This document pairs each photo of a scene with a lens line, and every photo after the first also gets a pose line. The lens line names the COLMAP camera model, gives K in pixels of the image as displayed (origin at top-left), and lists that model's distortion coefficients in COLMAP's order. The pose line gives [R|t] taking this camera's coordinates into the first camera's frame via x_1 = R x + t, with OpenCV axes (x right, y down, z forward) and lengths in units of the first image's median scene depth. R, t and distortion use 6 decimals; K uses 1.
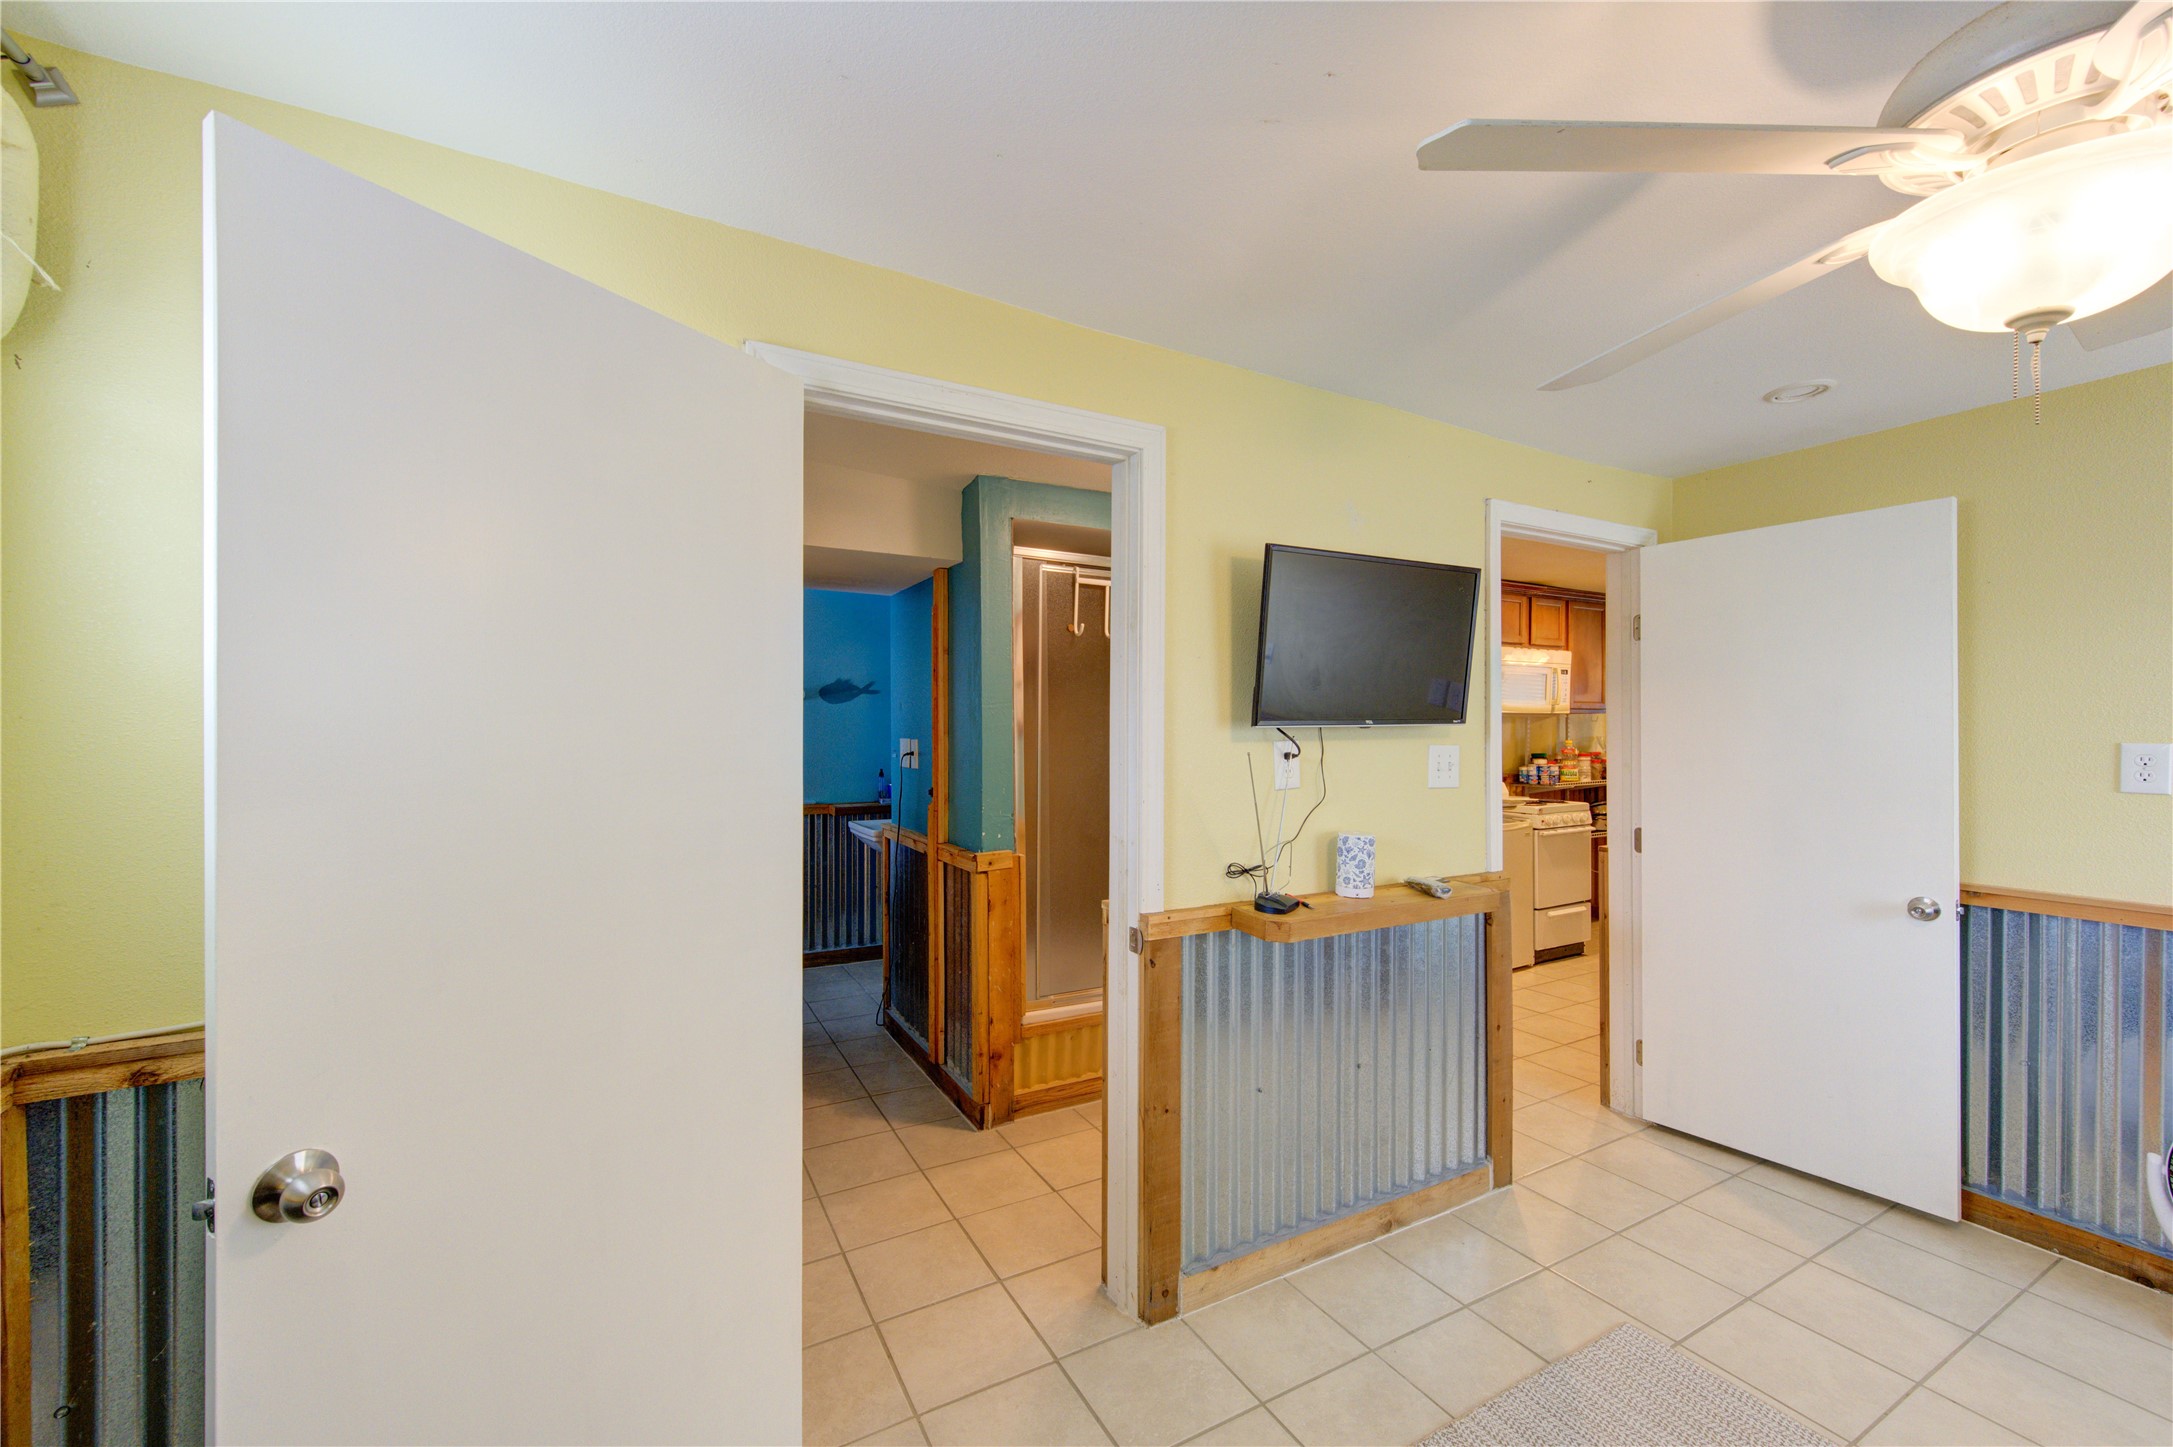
lens RADIAL K [[866.0, 0, 1092.4], [0, 866.0, 730.8], [0, 0, 1]] dist [0.000157, 0.000008]
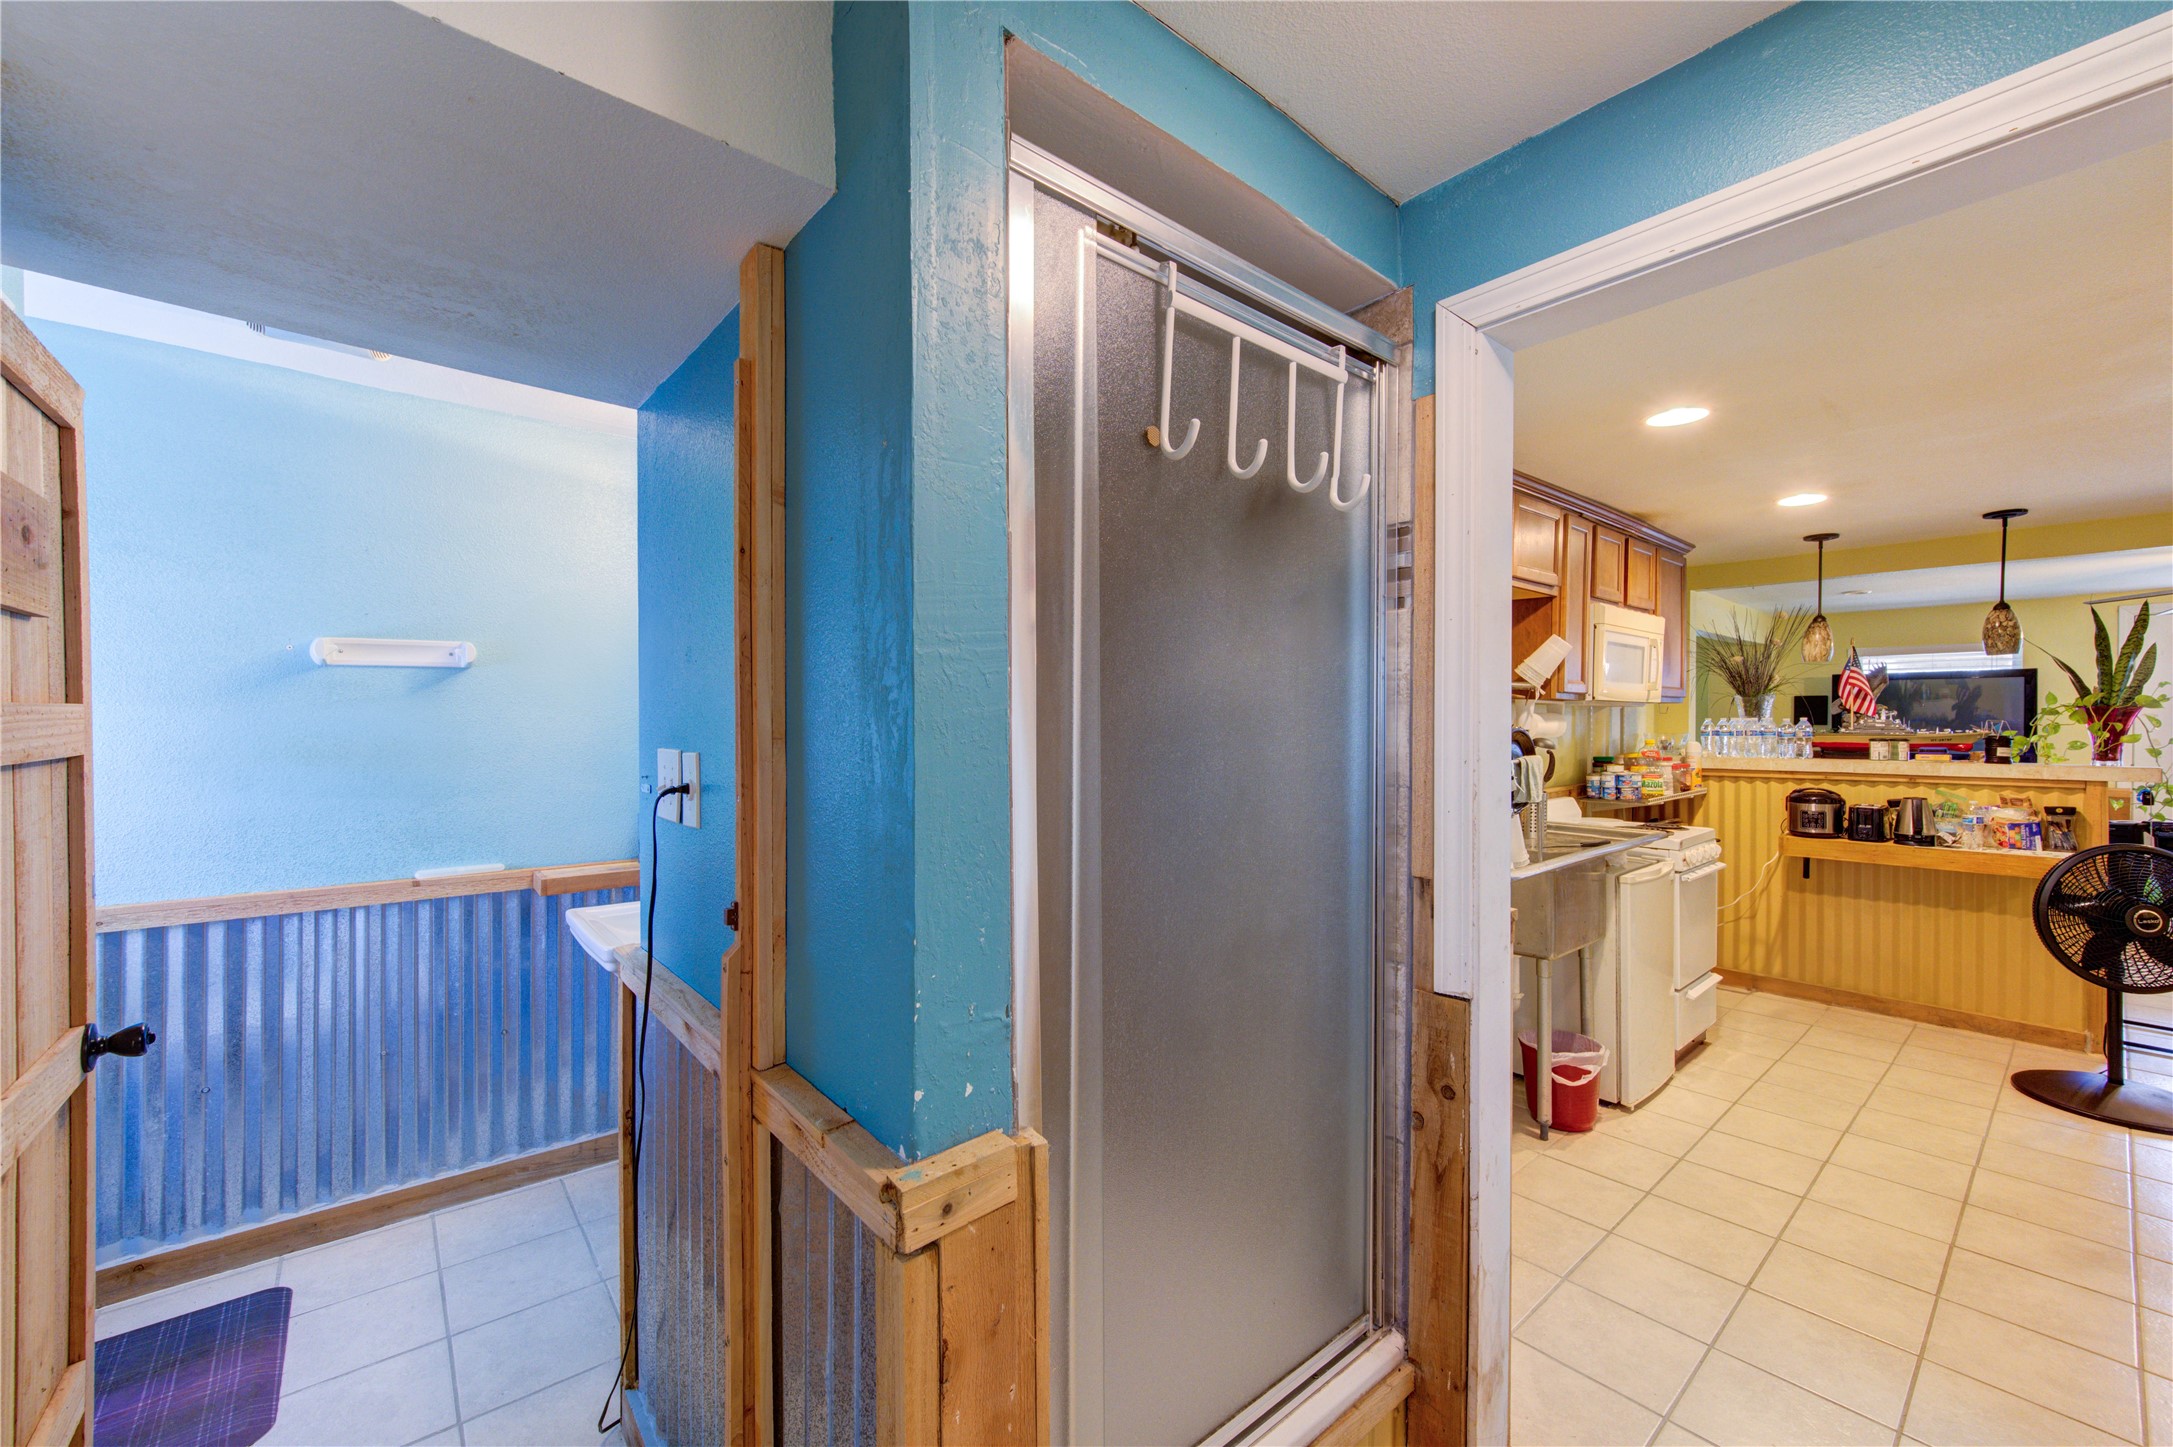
lens RADIAL K [[866.0, 0, 1077.3], [0, 866.0, 724.0], [0, 0, 1]] dist [0.000157, 0.000008]
pose [[0.982406, 0.000930, 0.186754, -0.119564], [-0.001374, 0.999997, 0.002246, -0.005205], [-0.186751, -0.002463, 0.982404, 0.661742]]
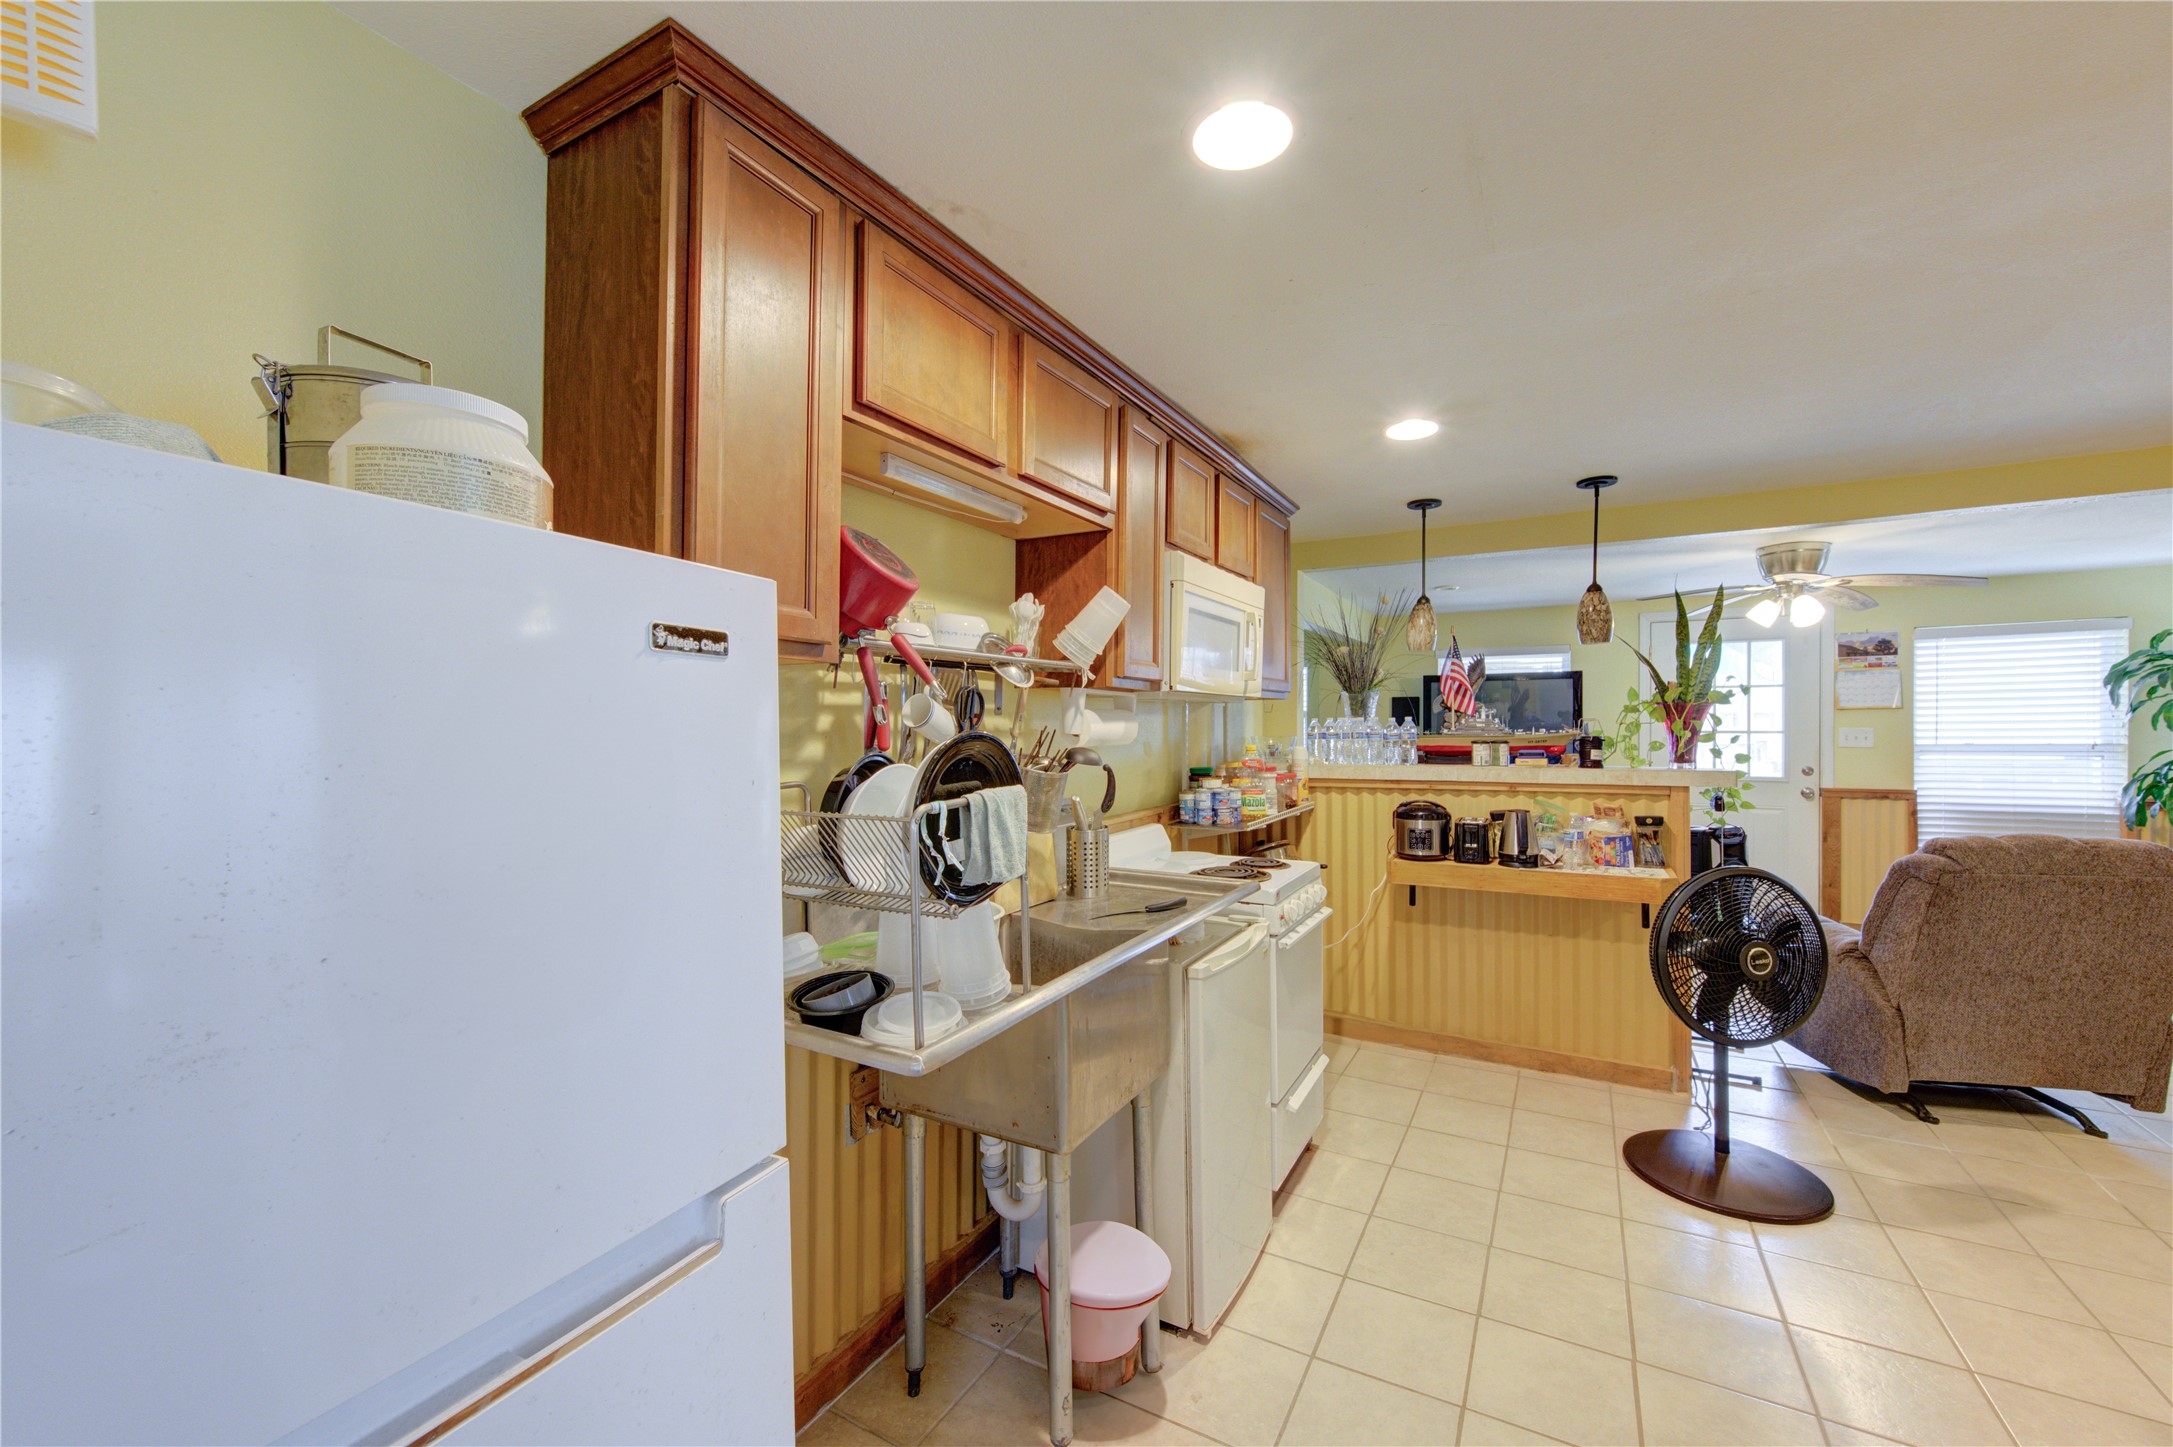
lens RADIAL K [[866.0, 0, 1081.1], [0, 866.0, 723.5], [0, 0, 1]] dist [0.000157, 0.000008]
pose [[0.856140, -0.002175, 0.516739, 0.278534], [0.004358, 0.999986, -0.003011, -0.003229], [-0.516725, 0.004830, 0.856138, 1.017036]]
